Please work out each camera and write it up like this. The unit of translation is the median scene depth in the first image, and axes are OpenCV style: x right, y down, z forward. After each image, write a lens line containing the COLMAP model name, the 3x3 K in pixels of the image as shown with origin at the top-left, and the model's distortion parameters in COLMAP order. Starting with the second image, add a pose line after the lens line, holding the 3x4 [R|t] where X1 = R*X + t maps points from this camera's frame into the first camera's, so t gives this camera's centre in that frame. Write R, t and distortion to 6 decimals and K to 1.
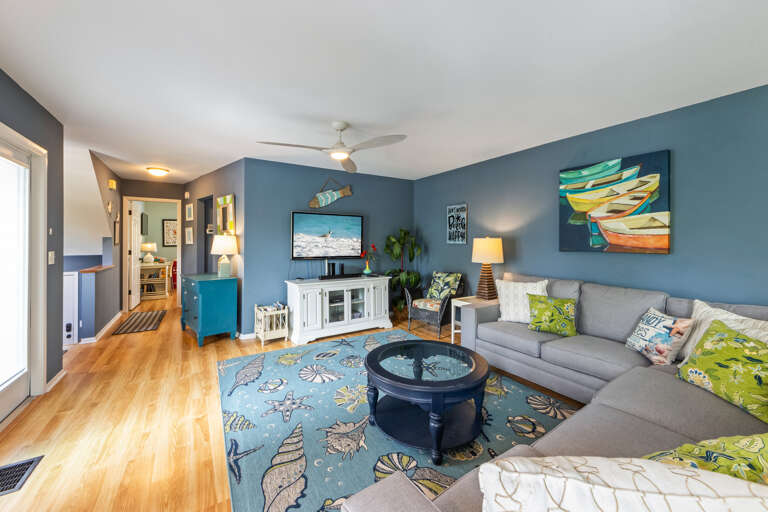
lens RADIAL K [[296.8, 0, 377.6], [0, 296.8, 240.3], [0, 0, 1]] dist [0.006083, -0.000085]
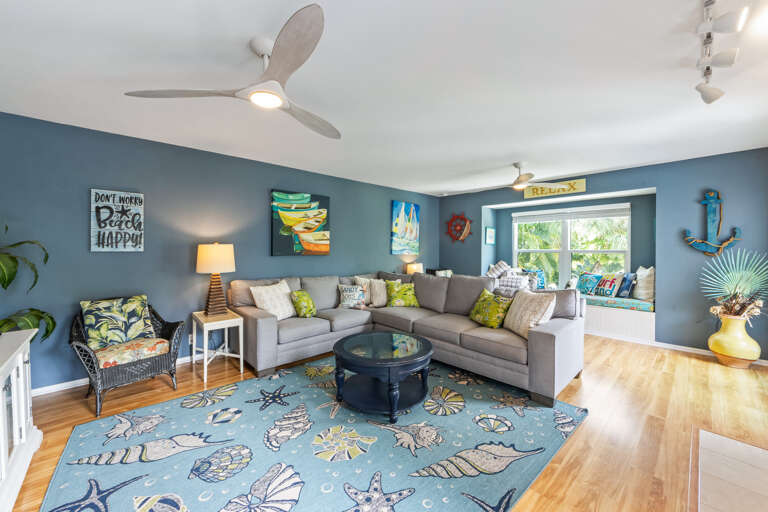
lens RADIAL K [[296.8, 0, 379.6], [0, 296.8, 251.8], [0, 0, 1]] dist [0.006083, -0.000085]
pose [[-0.174877, -0.014174, 0.984488, -0.712900], [-0.003949, 0.999898, 0.013694, 0.001574], [-0.984582, -0.001493, -0.174916, 0.849291]]
